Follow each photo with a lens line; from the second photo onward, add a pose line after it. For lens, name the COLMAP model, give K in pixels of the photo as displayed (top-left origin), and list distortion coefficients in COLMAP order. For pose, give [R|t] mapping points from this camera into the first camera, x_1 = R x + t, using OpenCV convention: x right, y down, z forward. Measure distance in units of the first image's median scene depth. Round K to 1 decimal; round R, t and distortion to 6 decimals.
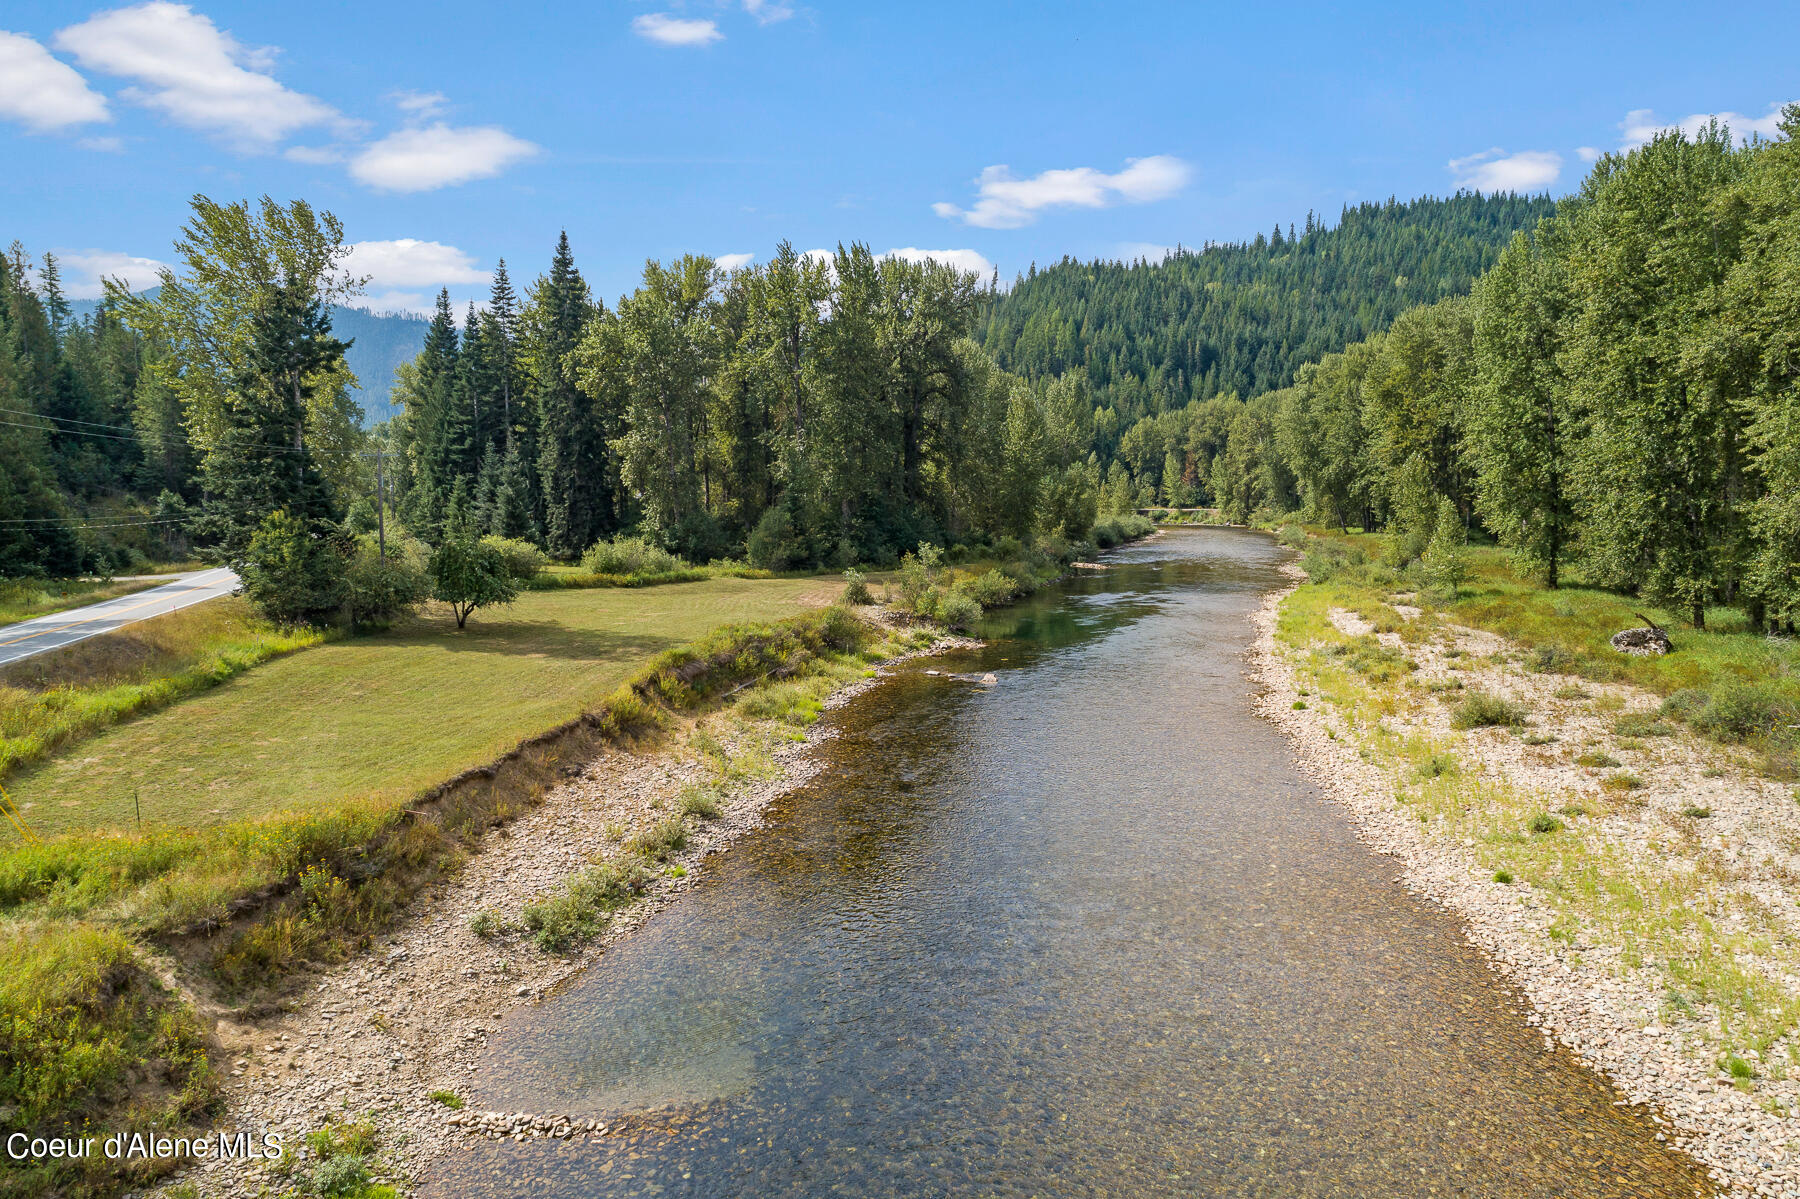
lens RADIAL K [[1196.4, 0, 900.0], [0, 1196.4, 599.5], [0, 0, 1]] dist [-0.004009, -0.001718]
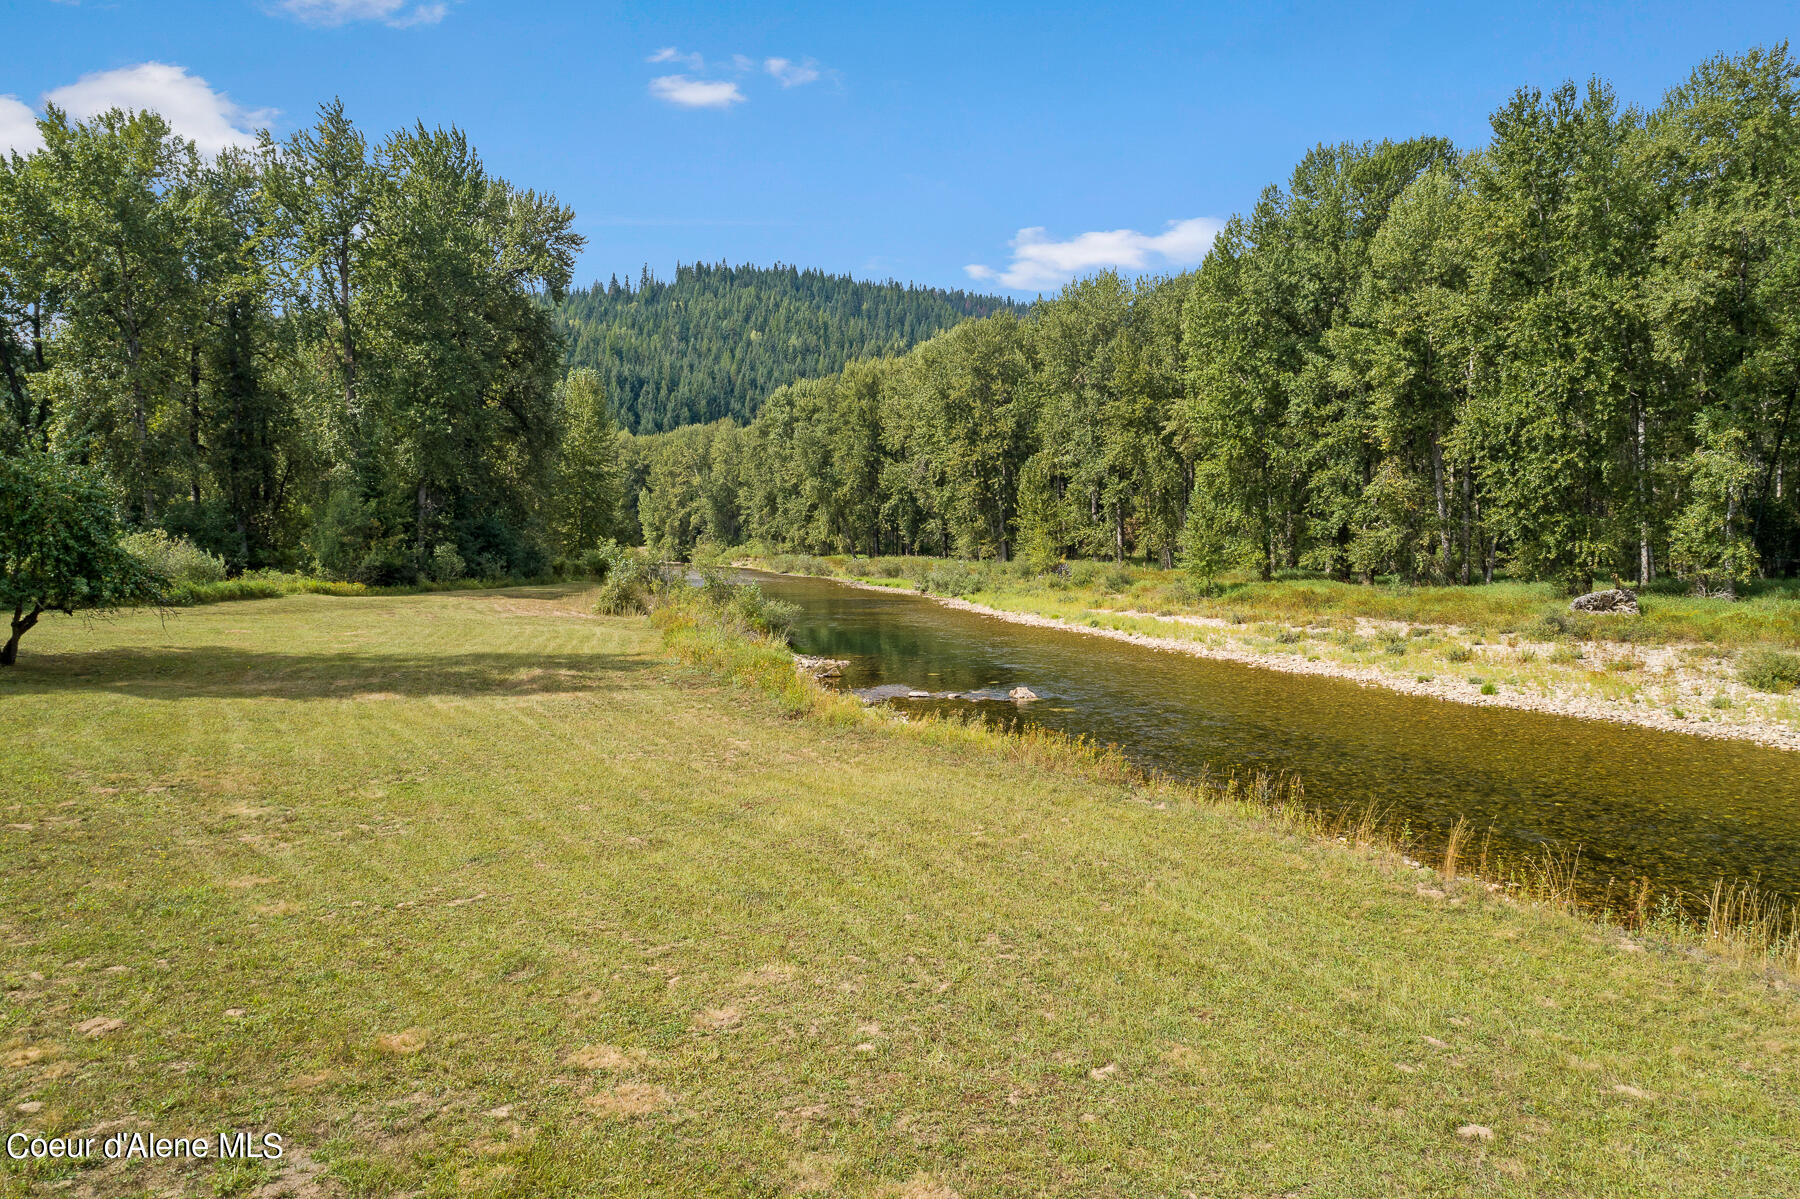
lens RADIAL K [[1196.4, 0, 900.0], [0, 1196.4, 599.5], [0, 0, 1]] dist [-0.004009, -0.001718]
pose [[0.834782, -0.023019, 0.550100, -0.085912], [0.050065, 0.998160, -0.034205, 0.008097], [-0.548300, 0.056095, 0.834398, 0.116880]]
